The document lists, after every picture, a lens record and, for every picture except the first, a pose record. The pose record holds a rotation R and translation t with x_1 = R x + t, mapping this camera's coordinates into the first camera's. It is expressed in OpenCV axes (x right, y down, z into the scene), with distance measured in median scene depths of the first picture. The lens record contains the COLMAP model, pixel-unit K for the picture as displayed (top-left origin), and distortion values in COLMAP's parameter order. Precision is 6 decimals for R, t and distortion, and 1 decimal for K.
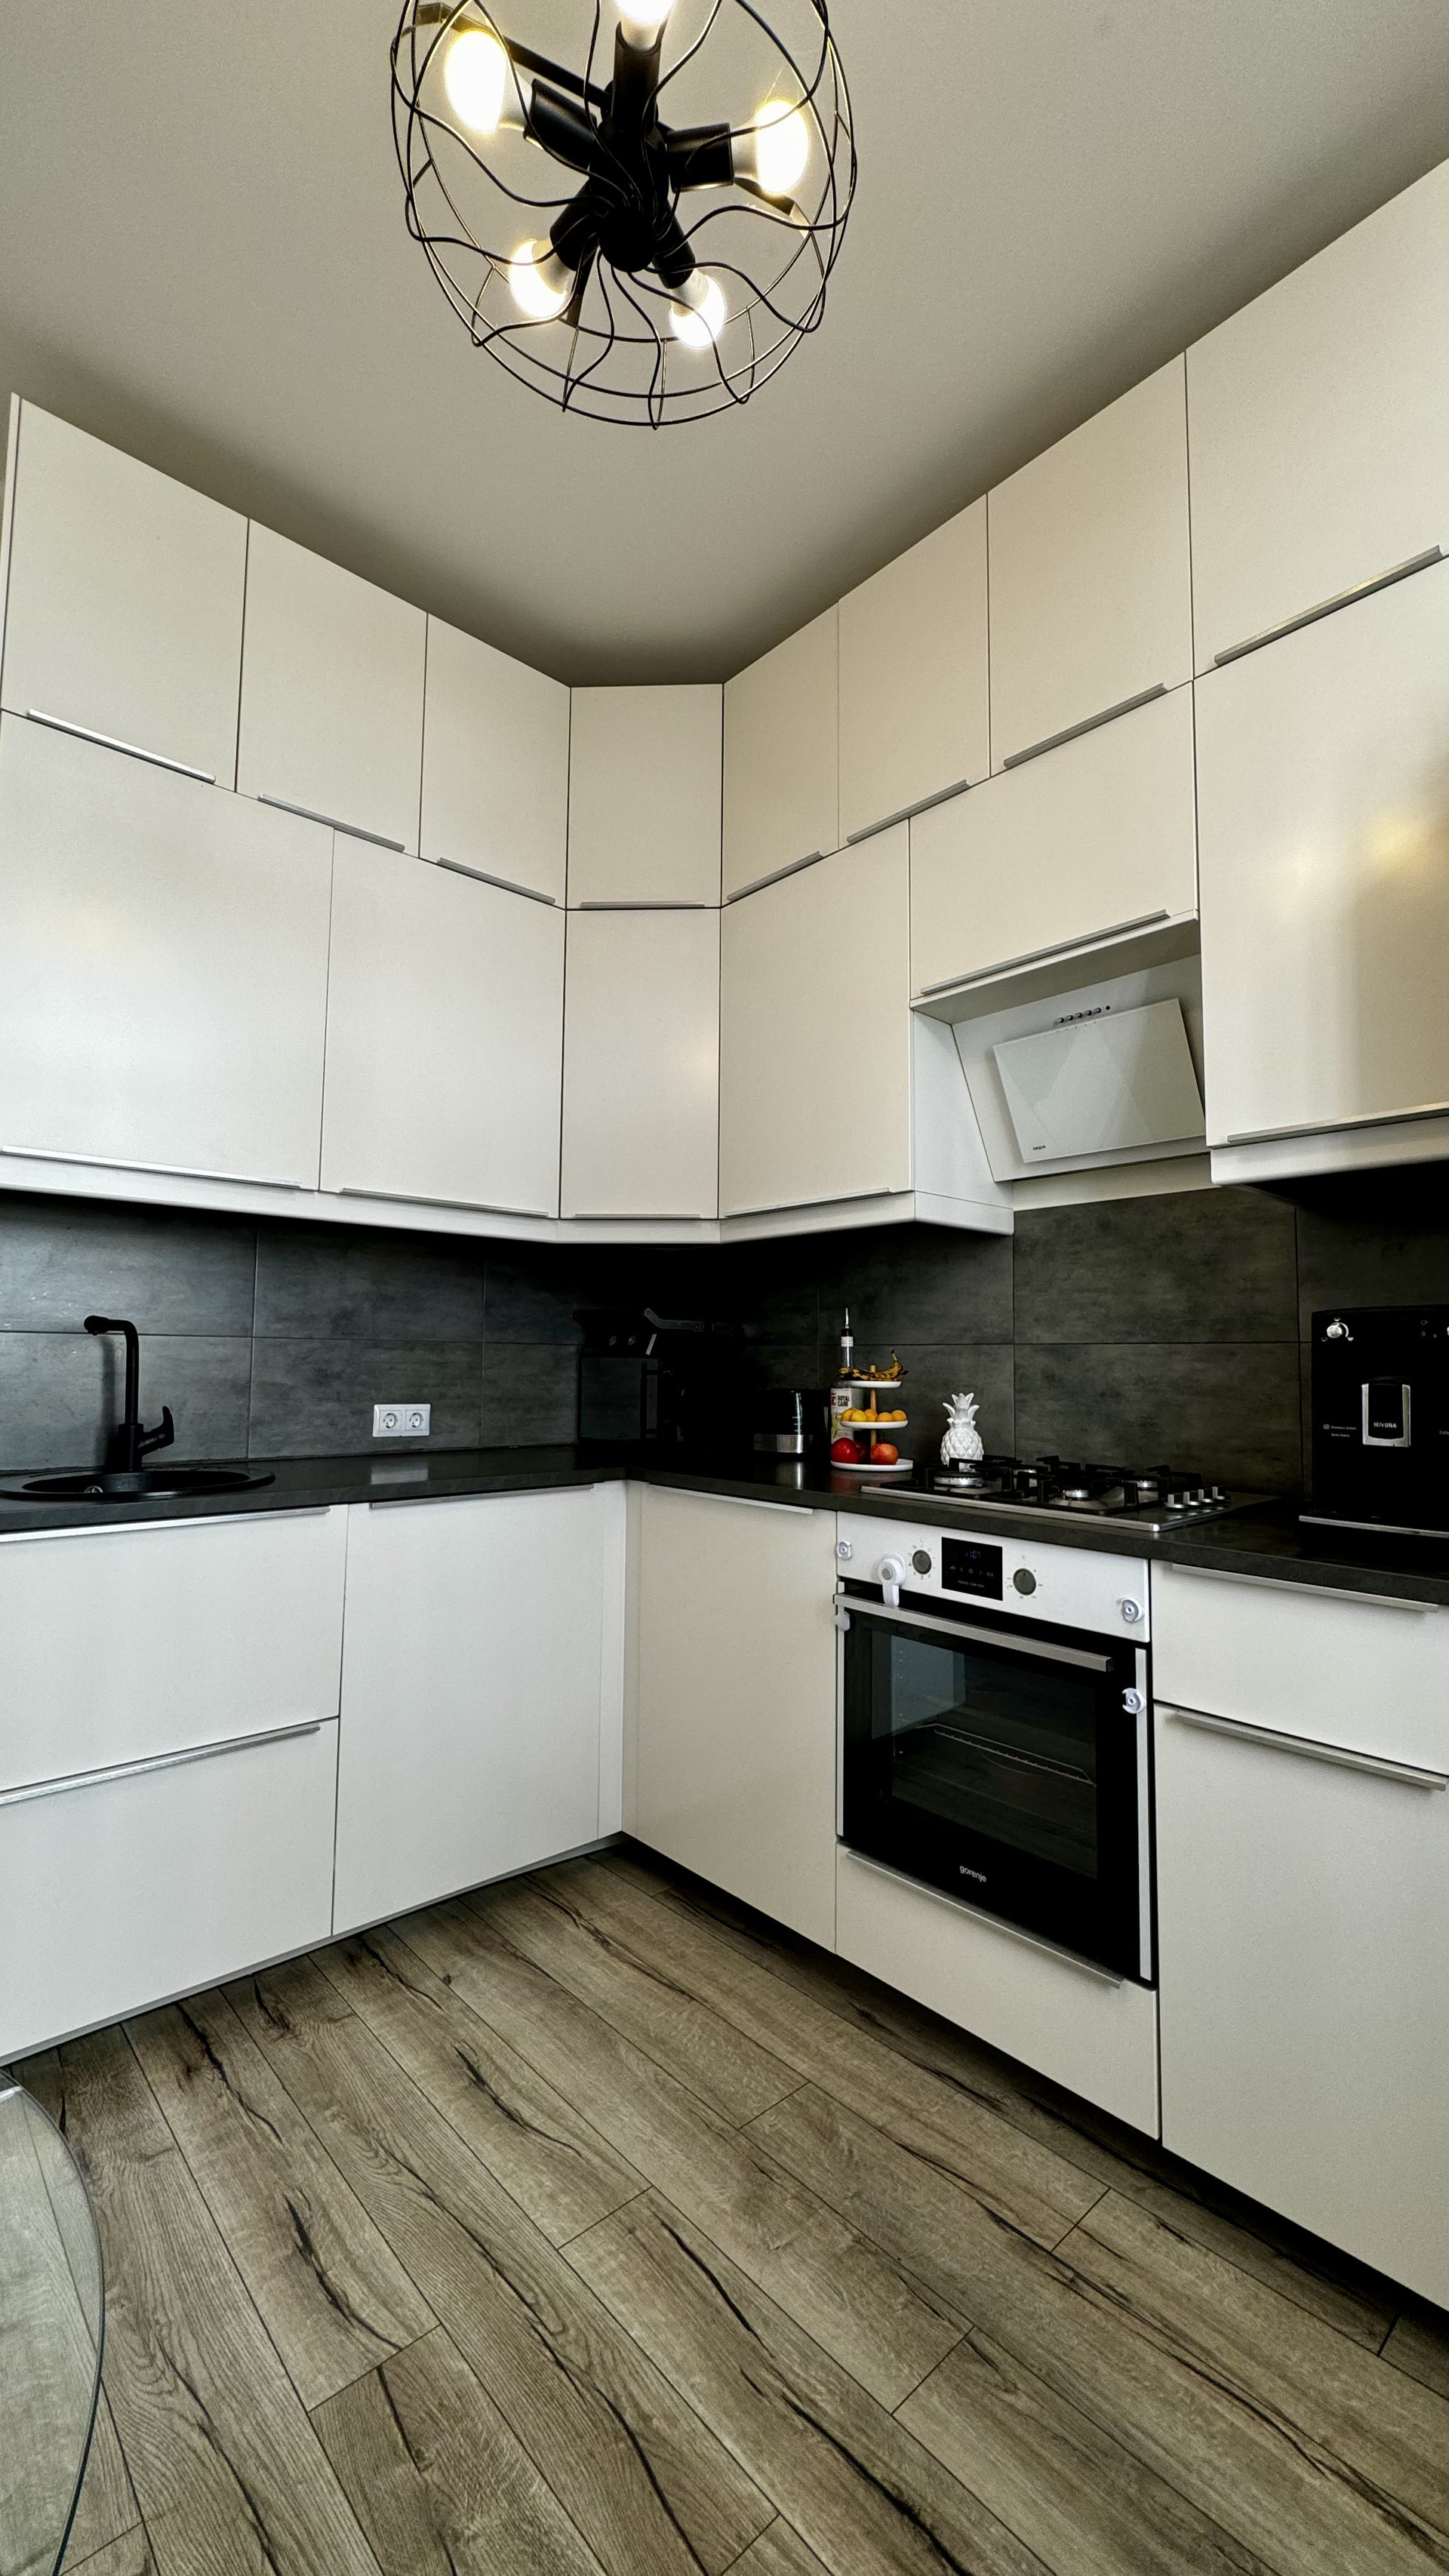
lens RADIAL K [[1023.4, 0, 724.5], [0, 1023.4, 1288.0], [0, 0, 1]] dist [0.000287, 0.000213]
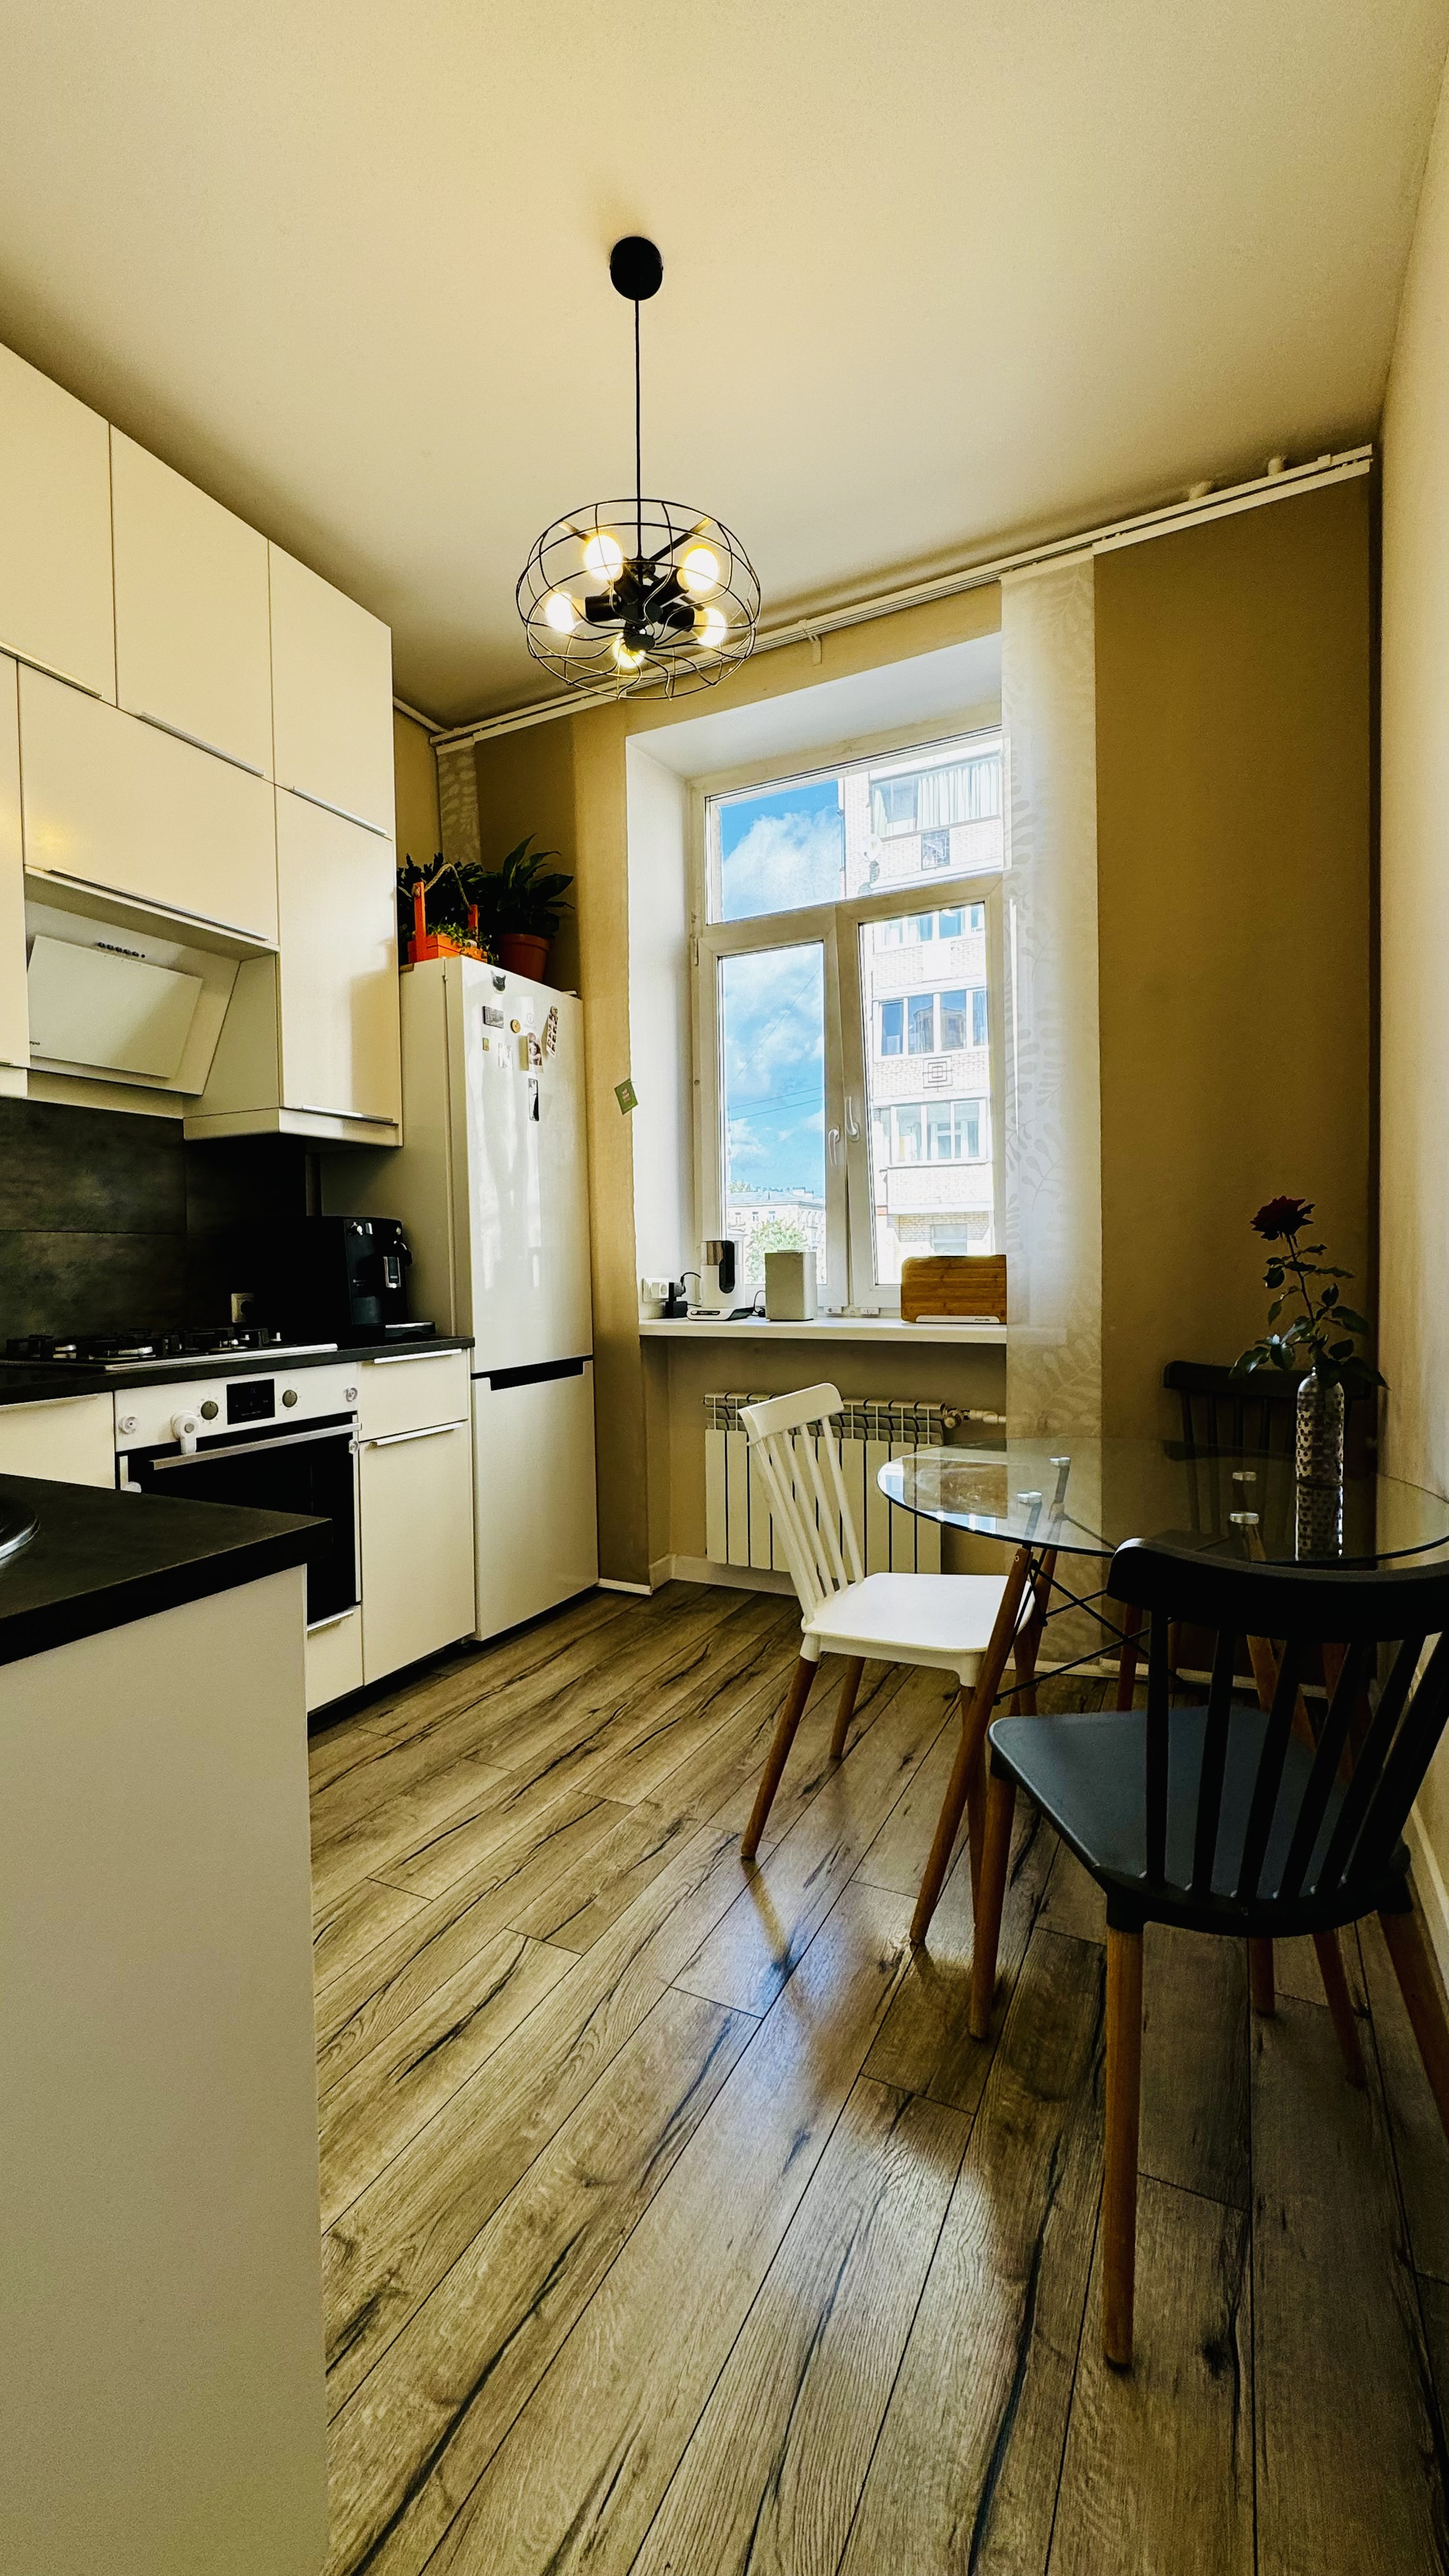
lens RADIAL K [[1023.4, 0, 724.5], [0, 1023.4, 1288.0], [0, 0, 1]] dist [0.000287, 0.000213]
pose [[-0.362457, -0.028096, 0.931577, -1.157531], [-0.056748, 0.998356, 0.008031, 0.080462], [-0.930271, -0.049955, -0.363455, 0.887627]]
